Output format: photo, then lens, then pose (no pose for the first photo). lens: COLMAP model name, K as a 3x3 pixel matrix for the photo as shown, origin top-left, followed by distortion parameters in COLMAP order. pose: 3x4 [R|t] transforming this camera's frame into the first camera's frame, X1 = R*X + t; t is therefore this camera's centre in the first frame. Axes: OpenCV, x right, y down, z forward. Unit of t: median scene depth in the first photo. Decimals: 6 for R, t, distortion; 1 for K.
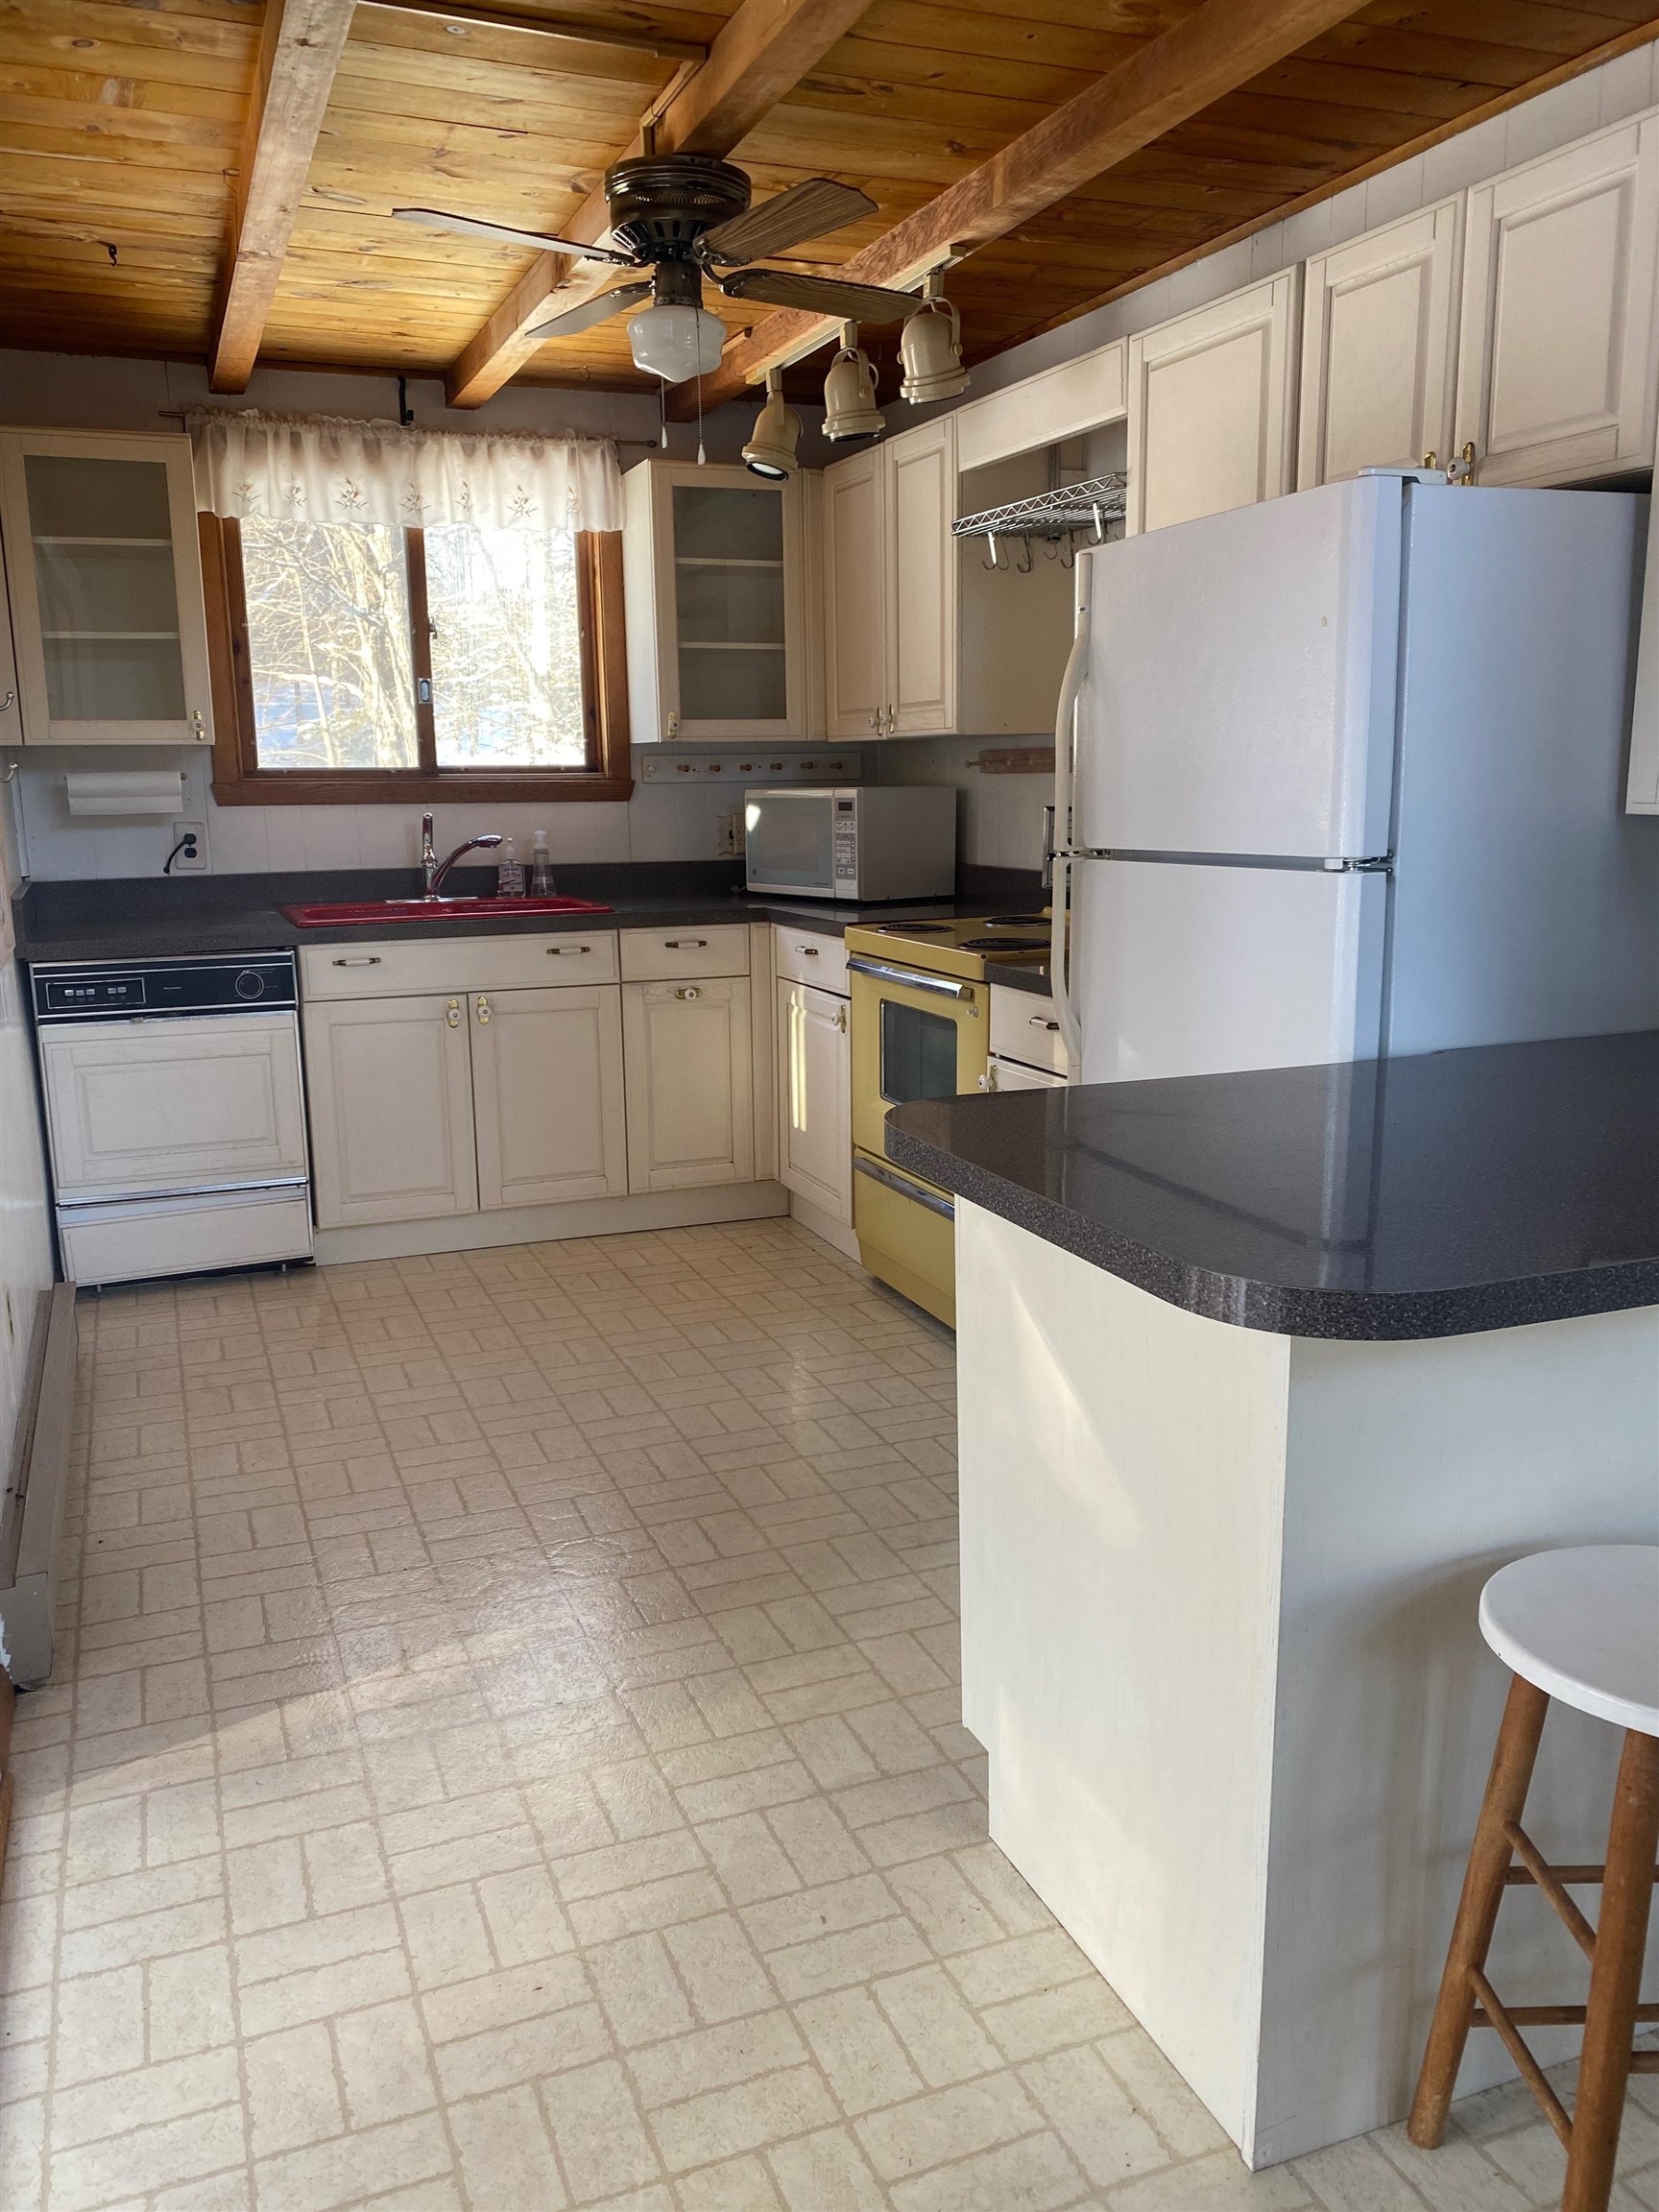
lens RADIAL K [[1732.9, 0, 833.5], [0, 1732.9, 1144.4], [0, 0, 1]] dist [-0.008465, 0.001397]
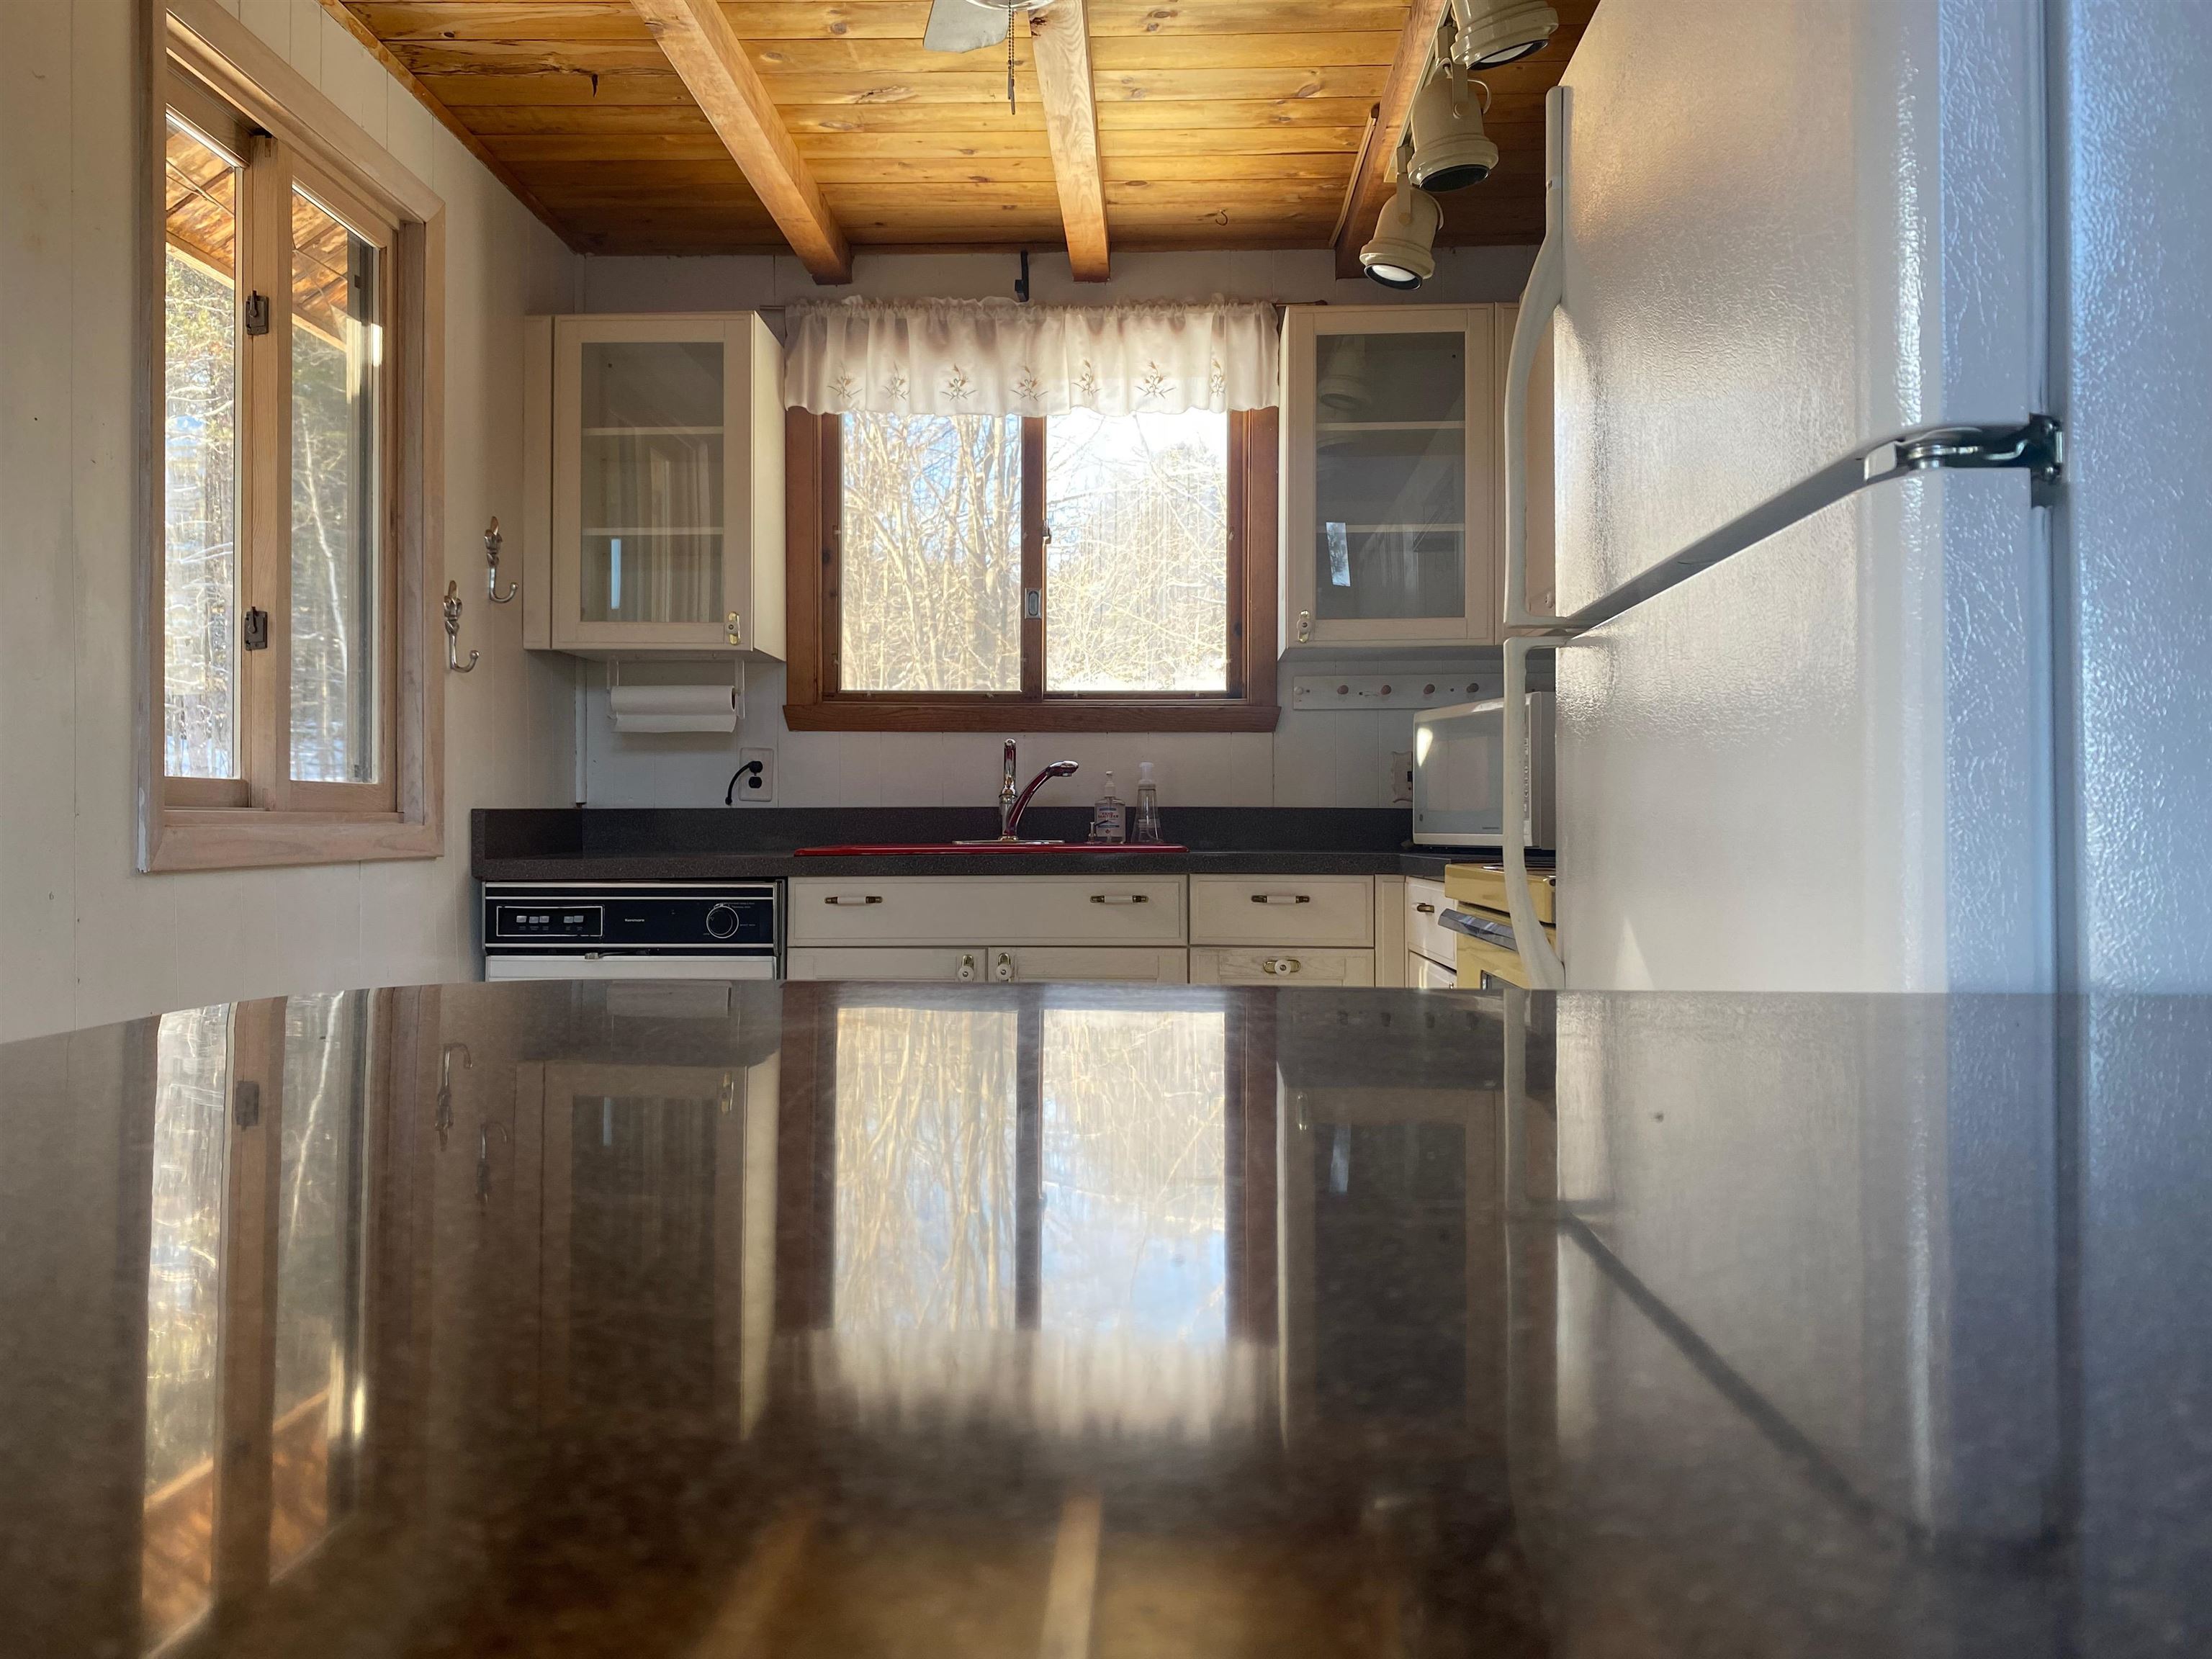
lens RADIAL K [[1698.4, 0, 1106.0], [0, 1698.4, 829.5], [0, 0, 1]] dist [0.074329, -0.000600]
pose [[0.912630, 0.010905, -0.408641, 0.142836], [-0.096184, 0.977307, -0.188729, 0.000653], [0.397309, 0.211545, 0.892969, 0.302760]]
